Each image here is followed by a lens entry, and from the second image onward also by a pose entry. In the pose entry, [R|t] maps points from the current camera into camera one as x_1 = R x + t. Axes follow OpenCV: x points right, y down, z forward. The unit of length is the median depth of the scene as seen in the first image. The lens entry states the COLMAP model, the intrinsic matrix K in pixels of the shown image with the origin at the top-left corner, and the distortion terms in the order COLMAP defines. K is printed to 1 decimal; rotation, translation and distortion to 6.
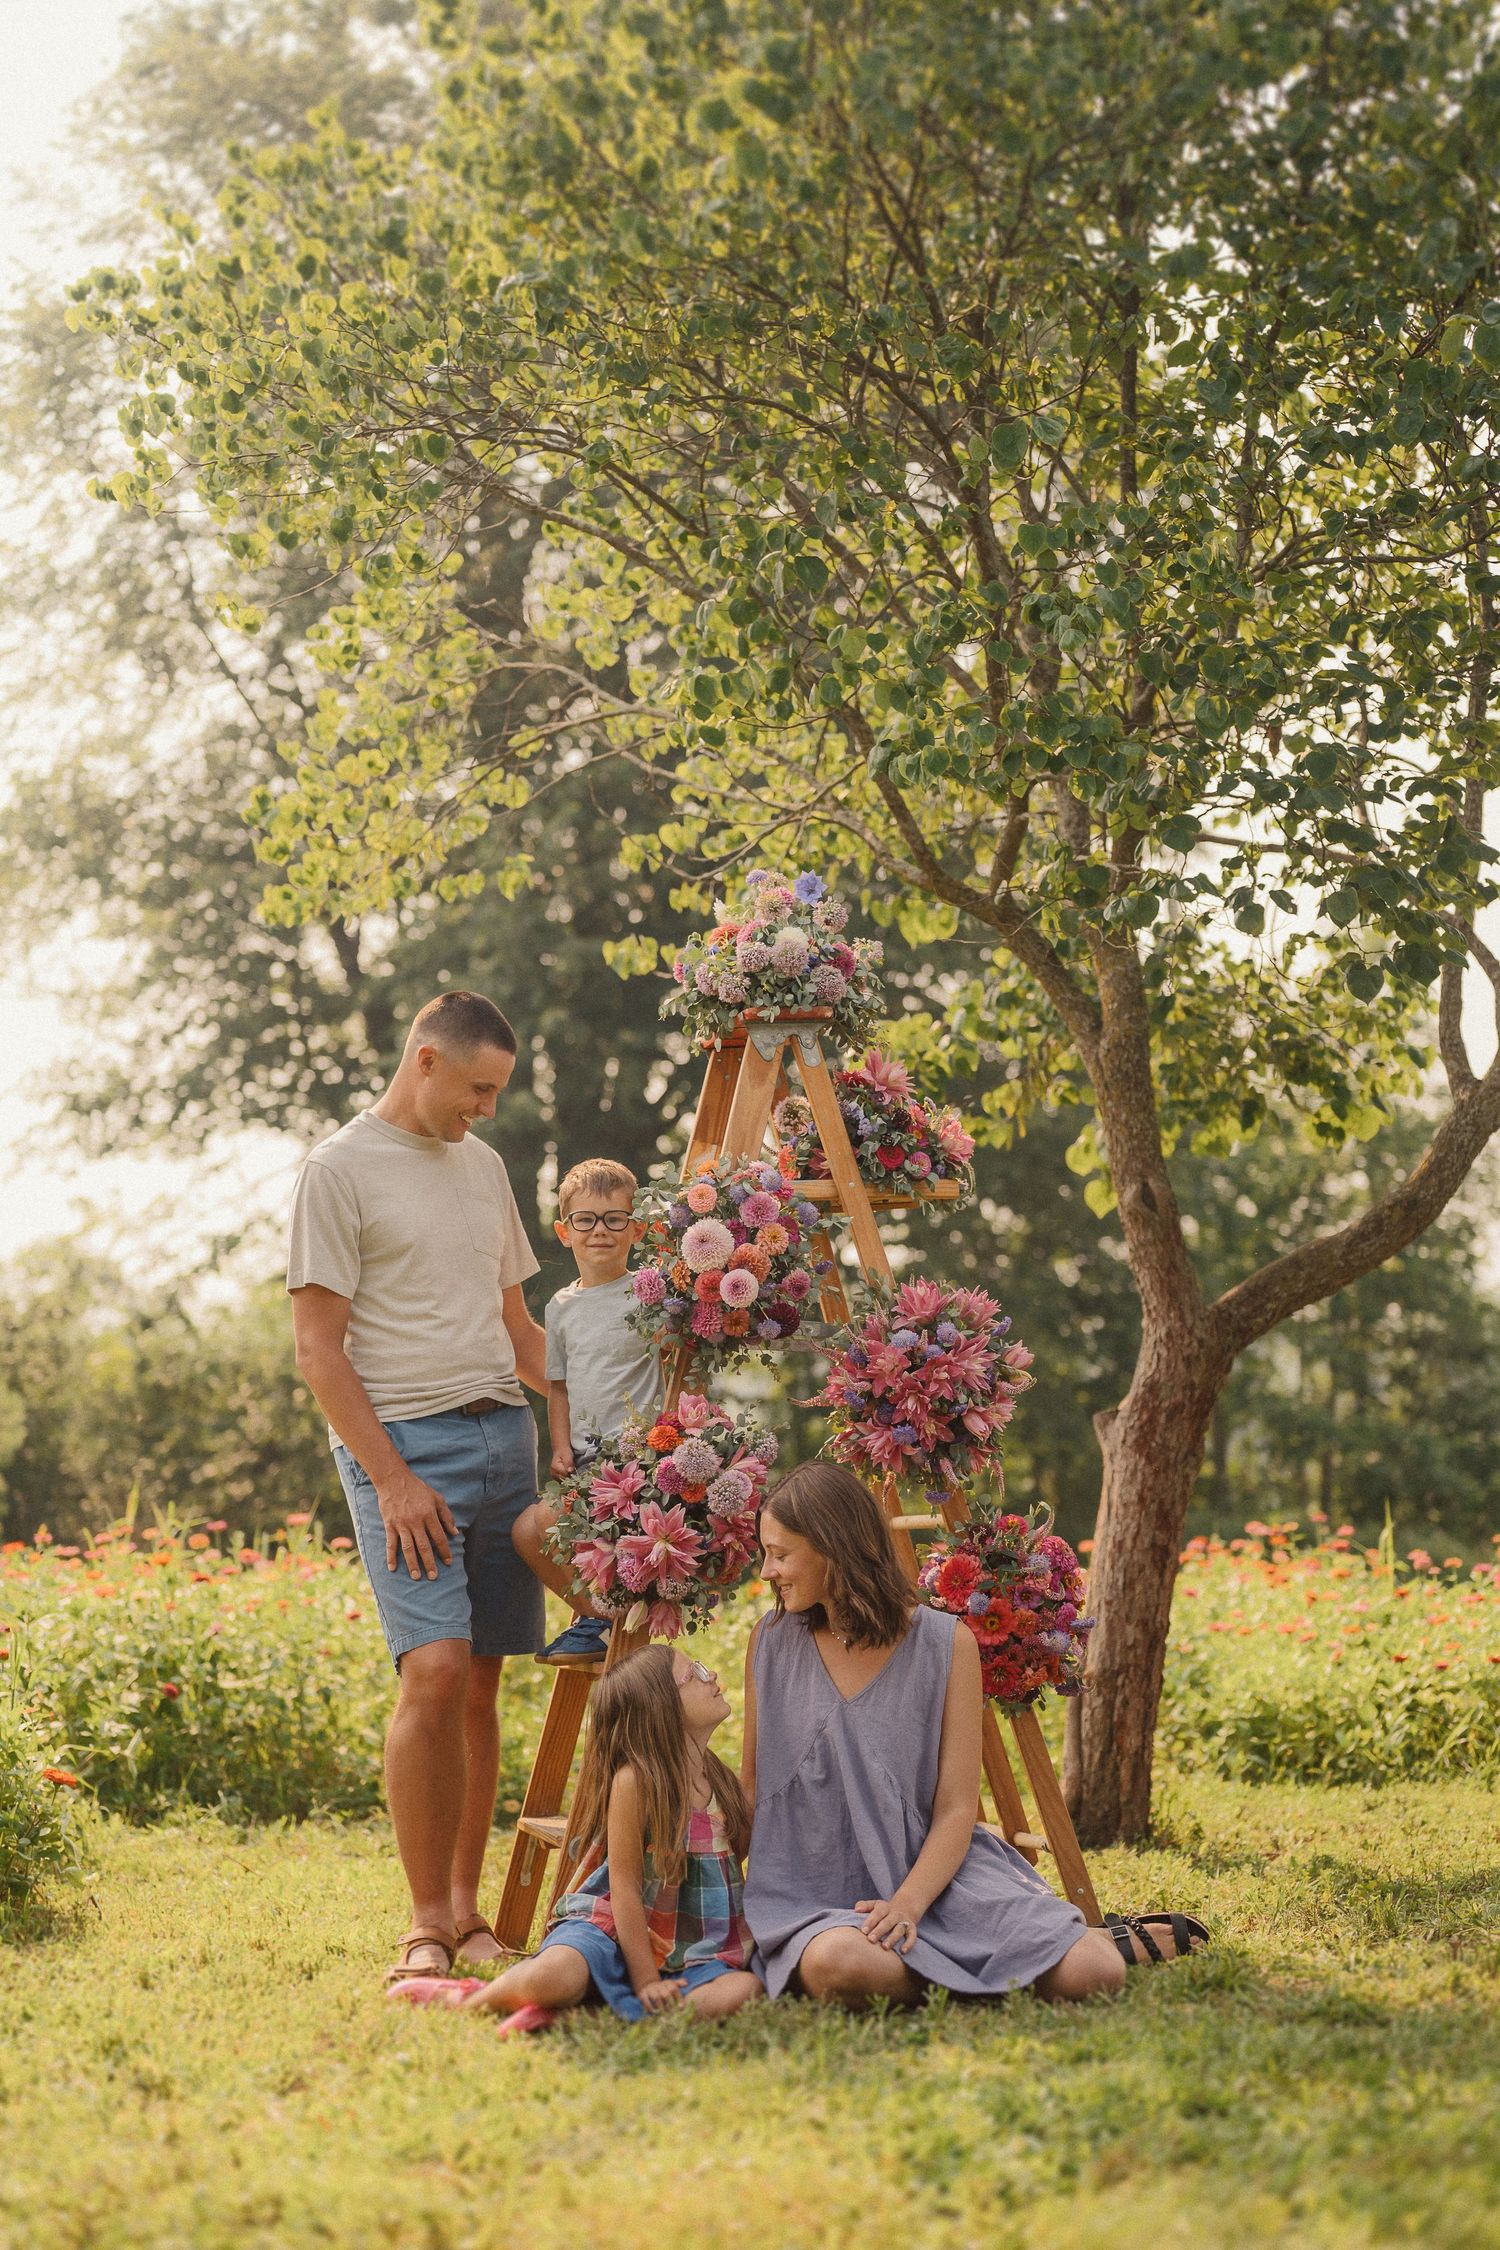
lens RADIAL K [[3225.3, 0, 764.0], [0, 3225.3, 1117.4], [0, 0, 1]] dist [-0.002906, 0.018615]
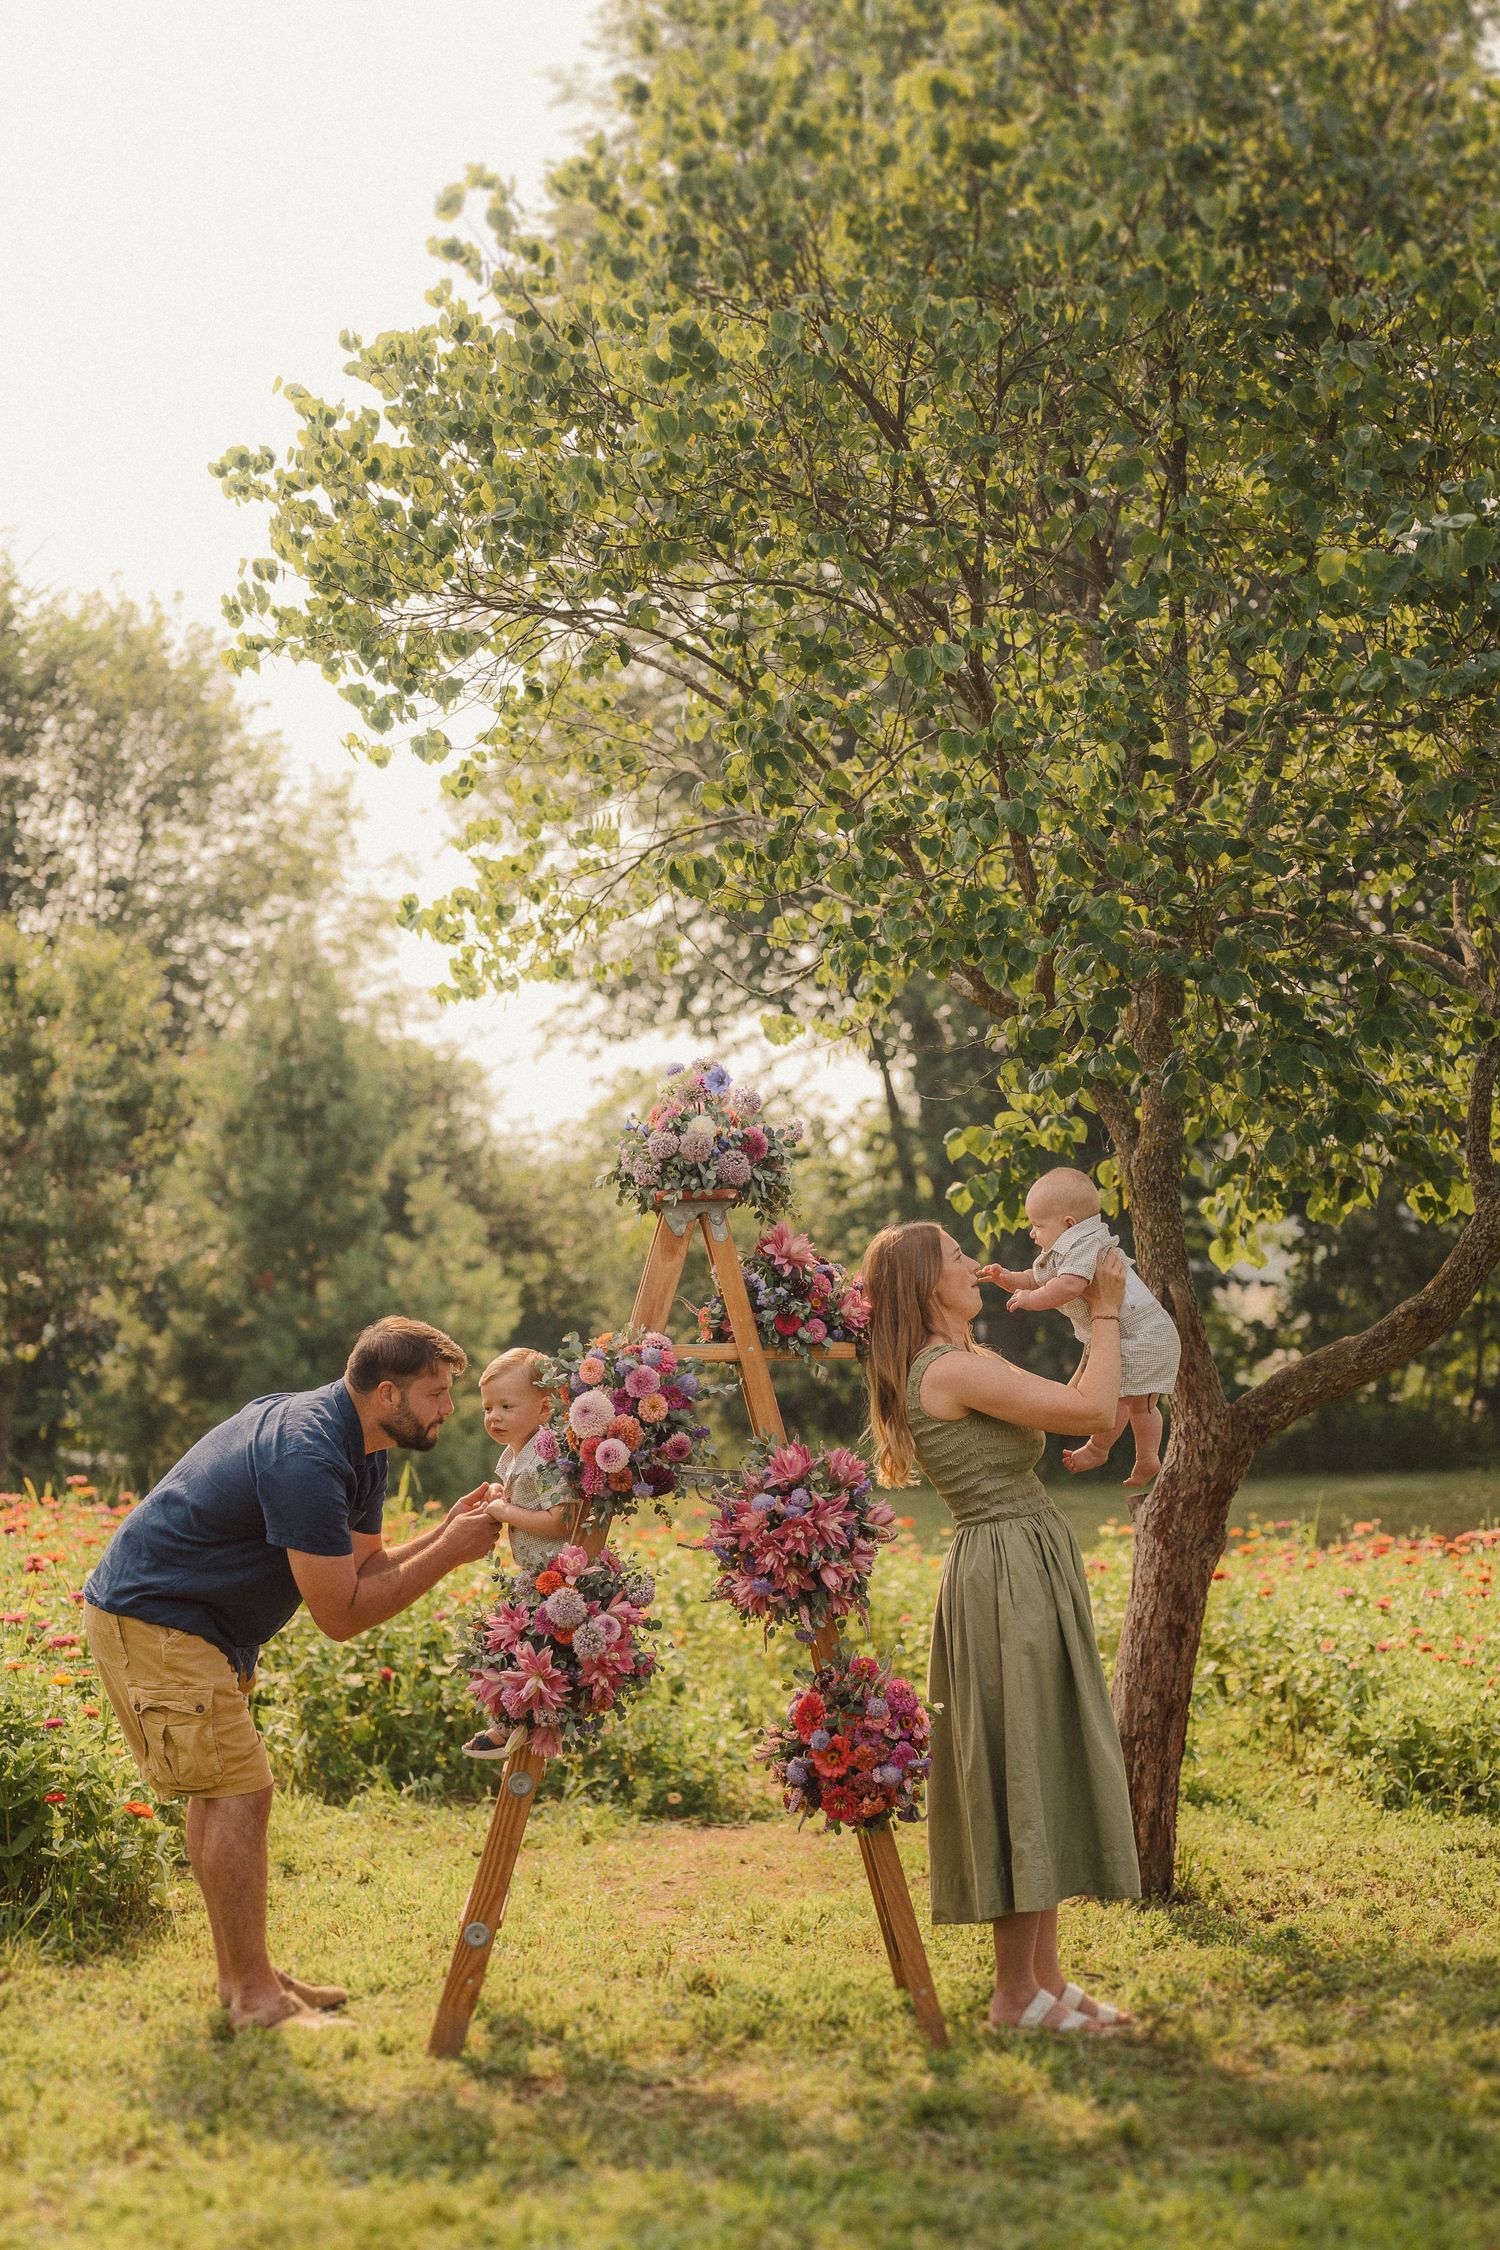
lens RADIAL K [[3223.1, 0, 741.9], [0, 3223.1, 1139.1], [0, 0, 1]] dist [0.012682, 0.017823]
pose [[0.979934, 0.015283, -0.198736, 0.244793], [-0.002966, 0.998064, 0.062128, -0.120956], [0.199301, -0.060292, 0.978082, -0.088420]]
